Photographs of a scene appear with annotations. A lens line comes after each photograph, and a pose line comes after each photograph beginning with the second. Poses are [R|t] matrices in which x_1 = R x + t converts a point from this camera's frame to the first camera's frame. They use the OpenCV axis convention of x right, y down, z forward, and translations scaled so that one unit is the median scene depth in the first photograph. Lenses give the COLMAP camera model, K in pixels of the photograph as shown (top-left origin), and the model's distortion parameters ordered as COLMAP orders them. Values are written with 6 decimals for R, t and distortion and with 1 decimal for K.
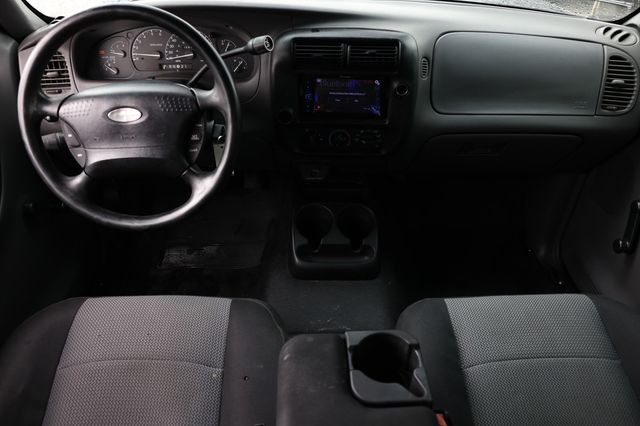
lens RADIAL K [[501.6, 0, 321.9], [0, 501.6, 208.7], [0, 0, 1]] dist [-0.102210, 0.076971]
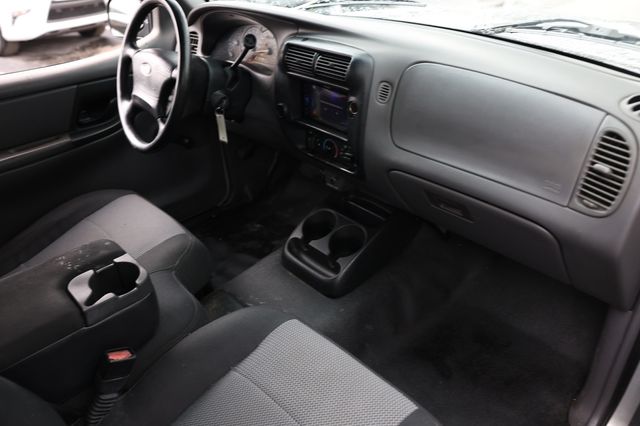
lens RADIAL K [[501.6, 0, 323.8], [0, 501.6, 209.9], [0, 0, 1]] dist [-0.102210, 0.076971]
pose [[0.664040, 0.347580, -0.661997, 0.789096], [-0.406280, 0.911003, 0.070786, -0.094526], [0.627685, 0.221951, 0.746156, 0.250868]]
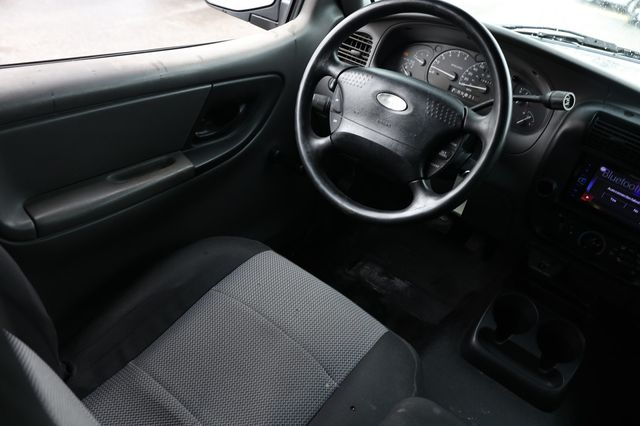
lens RADIAL K [[501.6, 0, 323.8], [0, 501.6, 209.3], [0, 0, 1]] dist [-0.102210, 0.076971]
pose [[0.771093, 0.464406, -0.435595, 0.020844], [-0.514118, 0.857708, 0.004345, 0.043579], [0.375631, 0.220597, 0.900132, 0.074785]]
